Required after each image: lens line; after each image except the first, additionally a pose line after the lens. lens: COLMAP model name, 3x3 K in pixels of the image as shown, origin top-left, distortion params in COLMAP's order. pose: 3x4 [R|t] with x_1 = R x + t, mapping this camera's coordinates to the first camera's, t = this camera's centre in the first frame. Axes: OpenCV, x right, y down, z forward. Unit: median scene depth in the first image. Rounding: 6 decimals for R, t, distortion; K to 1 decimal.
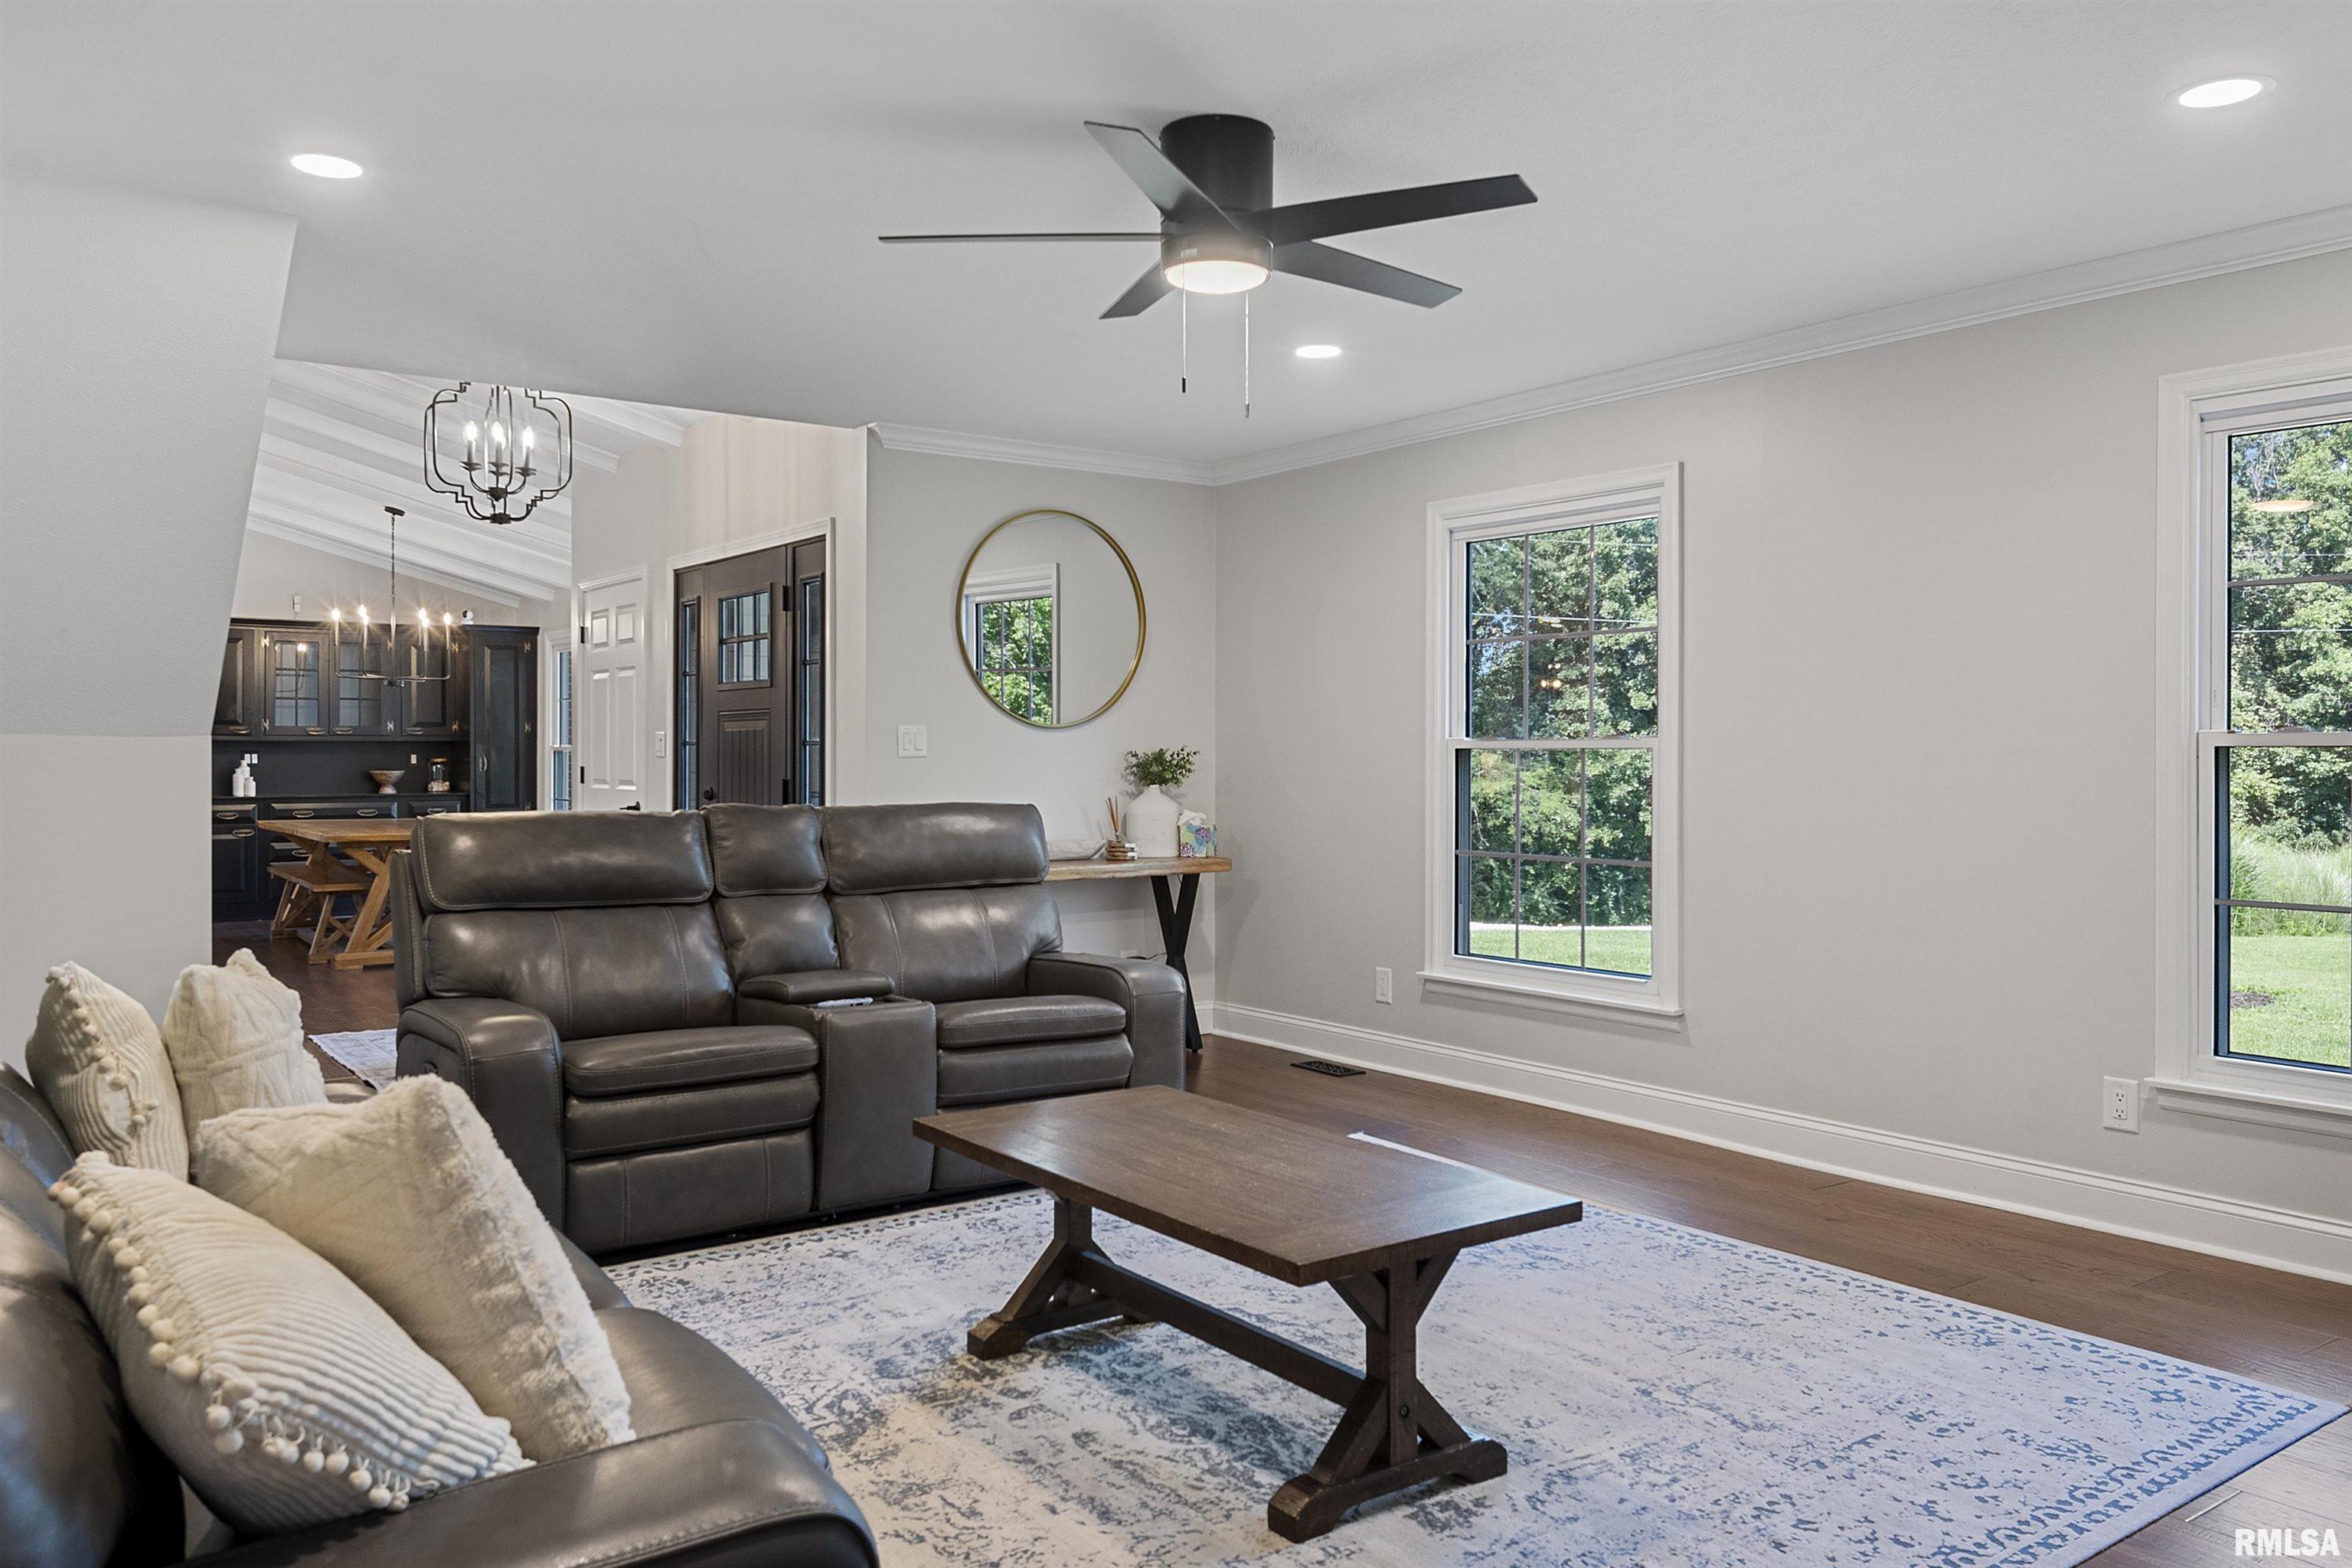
lens RADIAL K [[1734.1, 0, 1184.2], [0, 1734.1, 760.6], [0, 0, 1]] dist [0.044604, -0.008879]
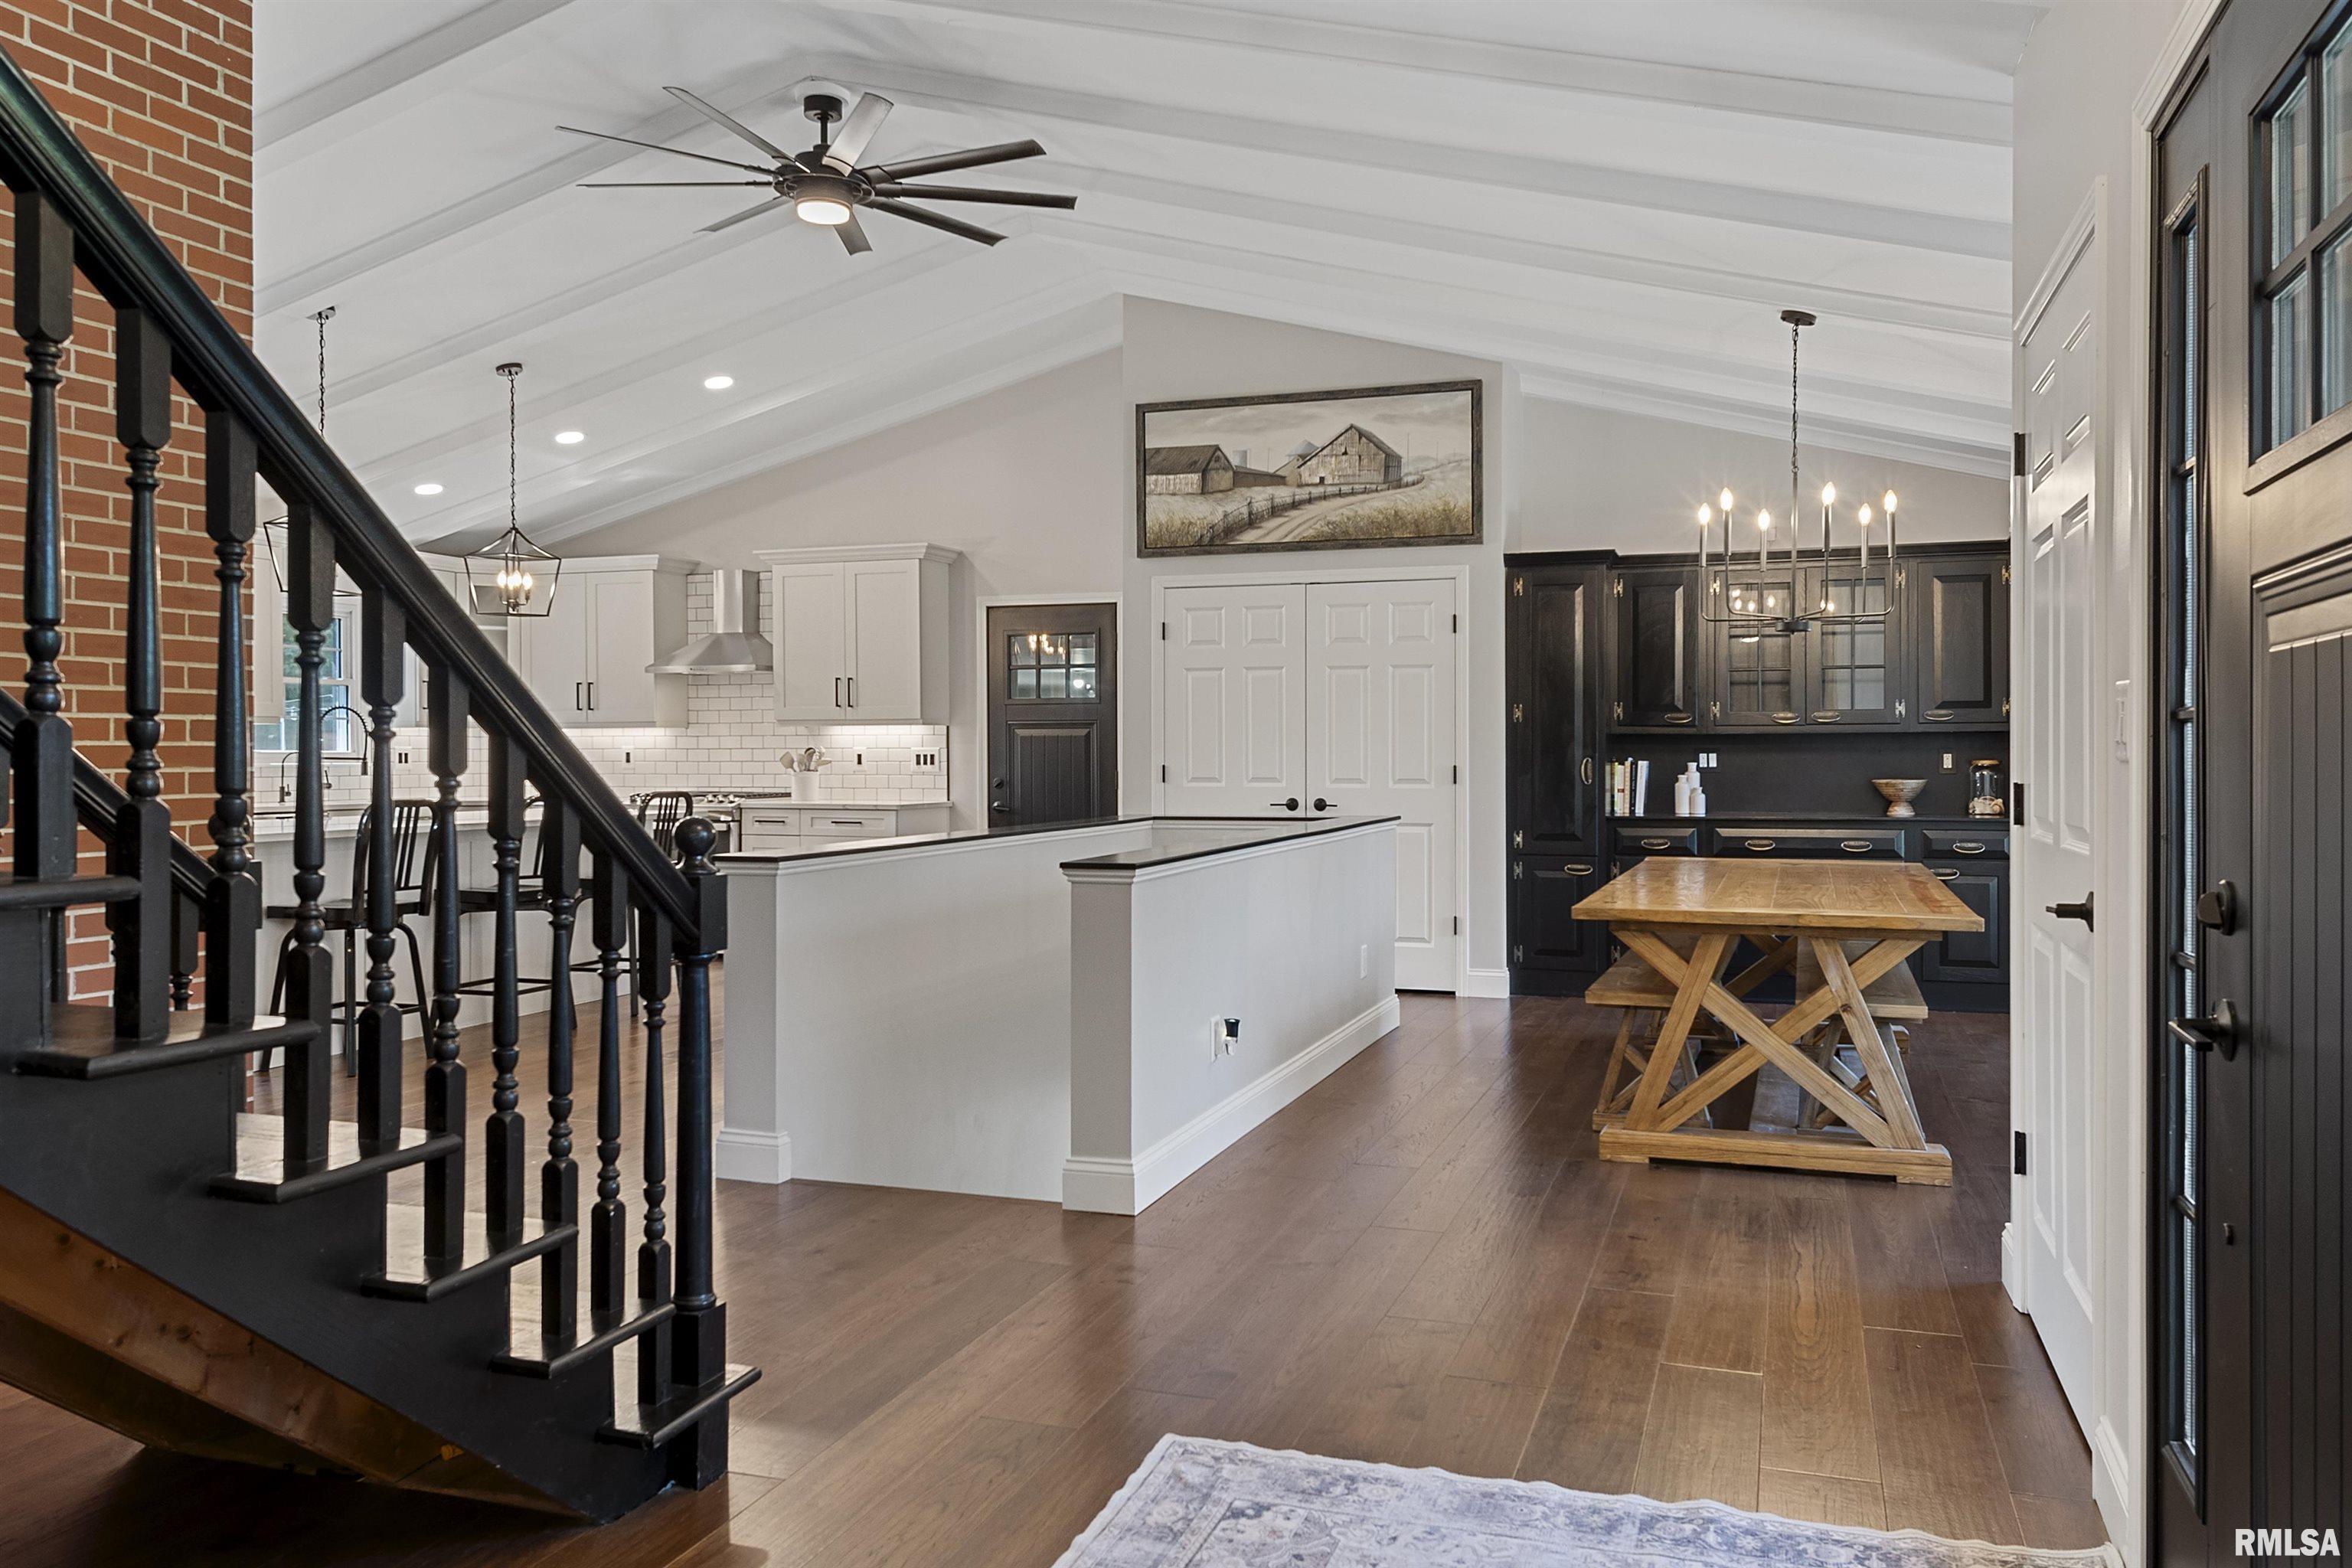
lens RADIAL K [[1734.1, 0, 1184.2], [0, 1734.1, 760.6], [0, 0, 1]] dist [0.044604, -0.008879]
pose [[0.569280, 0.002079, -0.822141, -0.090688], [-0.000192, 0.999997, 0.002396, -0.002652], [0.822144, -0.001206, 0.569279, 0.451468]]
